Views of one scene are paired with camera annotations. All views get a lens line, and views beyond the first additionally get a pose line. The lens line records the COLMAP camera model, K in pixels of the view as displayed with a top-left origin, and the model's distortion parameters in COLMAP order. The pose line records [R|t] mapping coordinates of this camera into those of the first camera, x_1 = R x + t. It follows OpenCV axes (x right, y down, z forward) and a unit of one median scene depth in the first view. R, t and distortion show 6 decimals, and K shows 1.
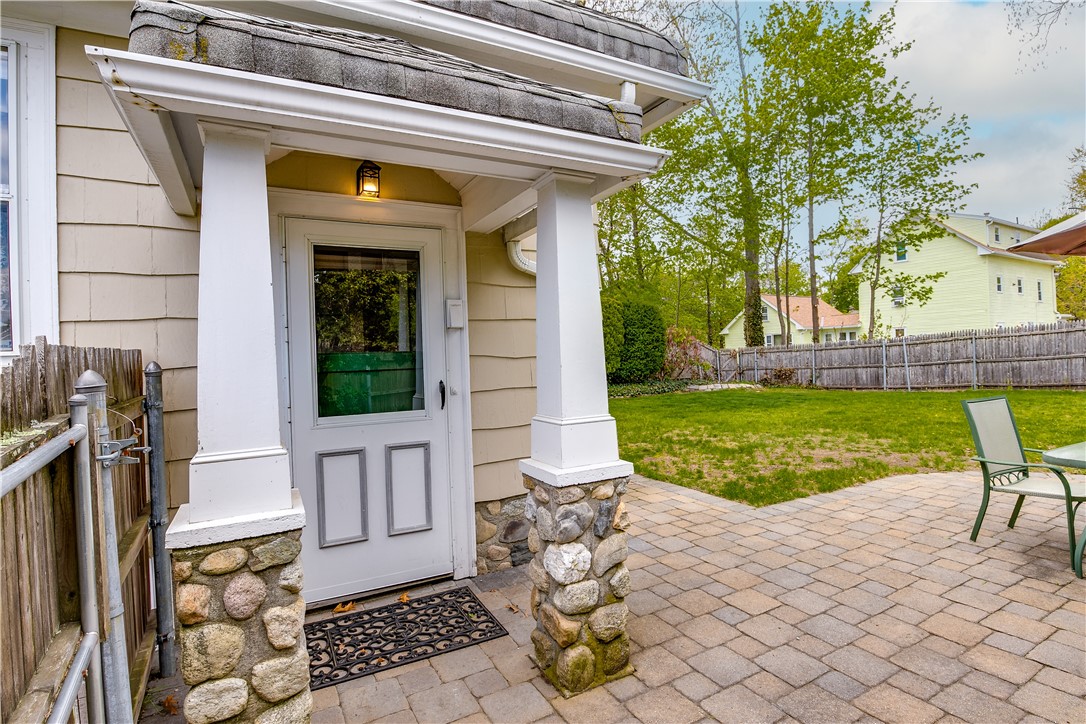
lens RADIAL K [[533.9, 0, 538.7], [0, 533.9, 349.0], [0, 0, 1]] dist [-0.025262, -0.000190]
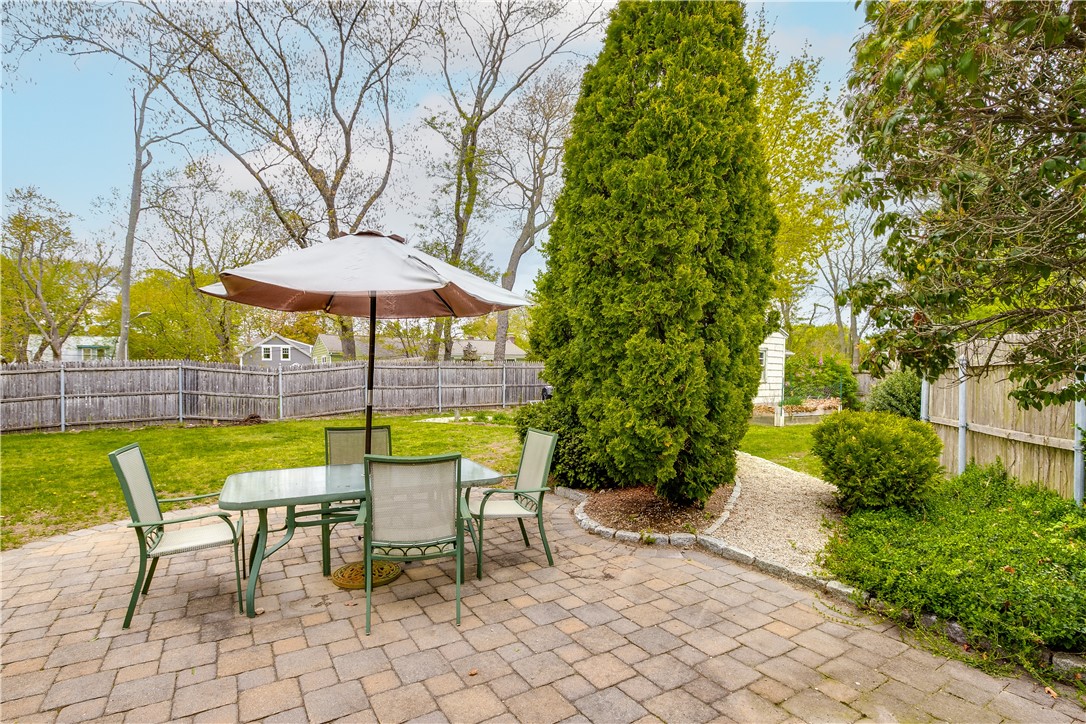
lens RADIAL K [[528.3, 0, 540.5], [0, 528.3, 383.9], [0, 0, 1]] dist [-0.022351, -0.000621]
pose [[-0.063840, 0.018304, 0.997792, -0.001161], [-0.004423, 0.999817, -0.018624, 0.000729], [-0.997950, -0.005602, -0.063747, 0.064045]]
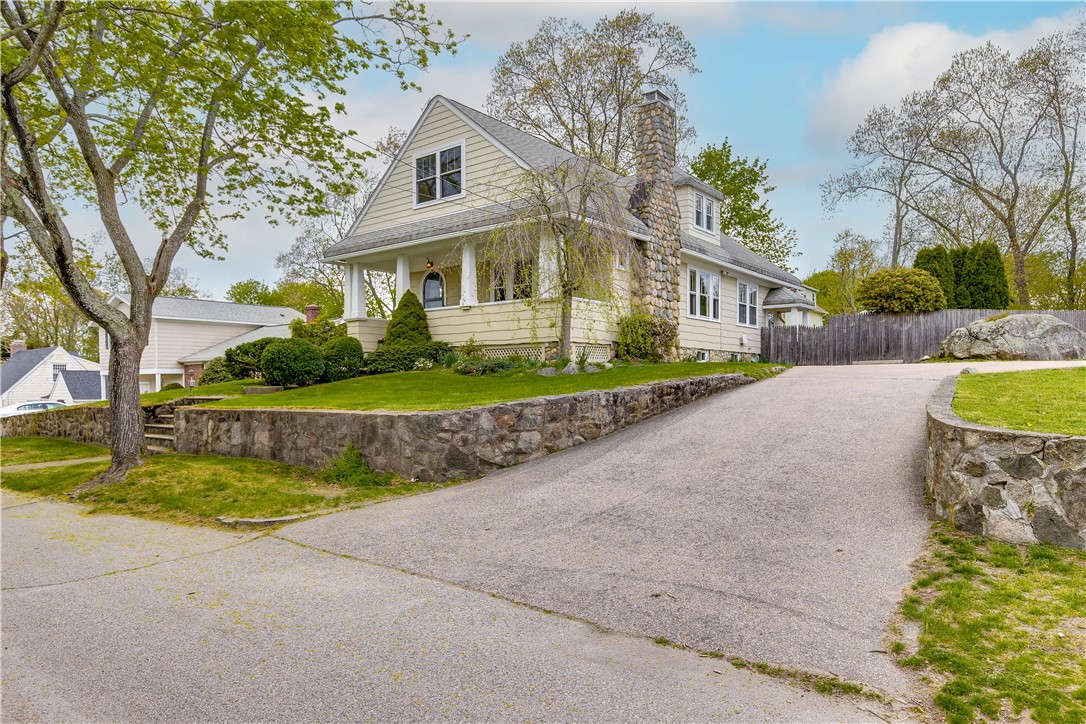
lens RADIAL K [[687.7, 0, 540.9], [0, 687.7, 407.6], [0, 0, 1]] dist [-0.001574, -0.002730]
pose [[0.914238, 0.013144, 0.404964, -0.843297], [-0.030704, 0.998847, 0.036895, 0.091573], [-0.404012, -0.046165, 0.913588, -0.757220]]
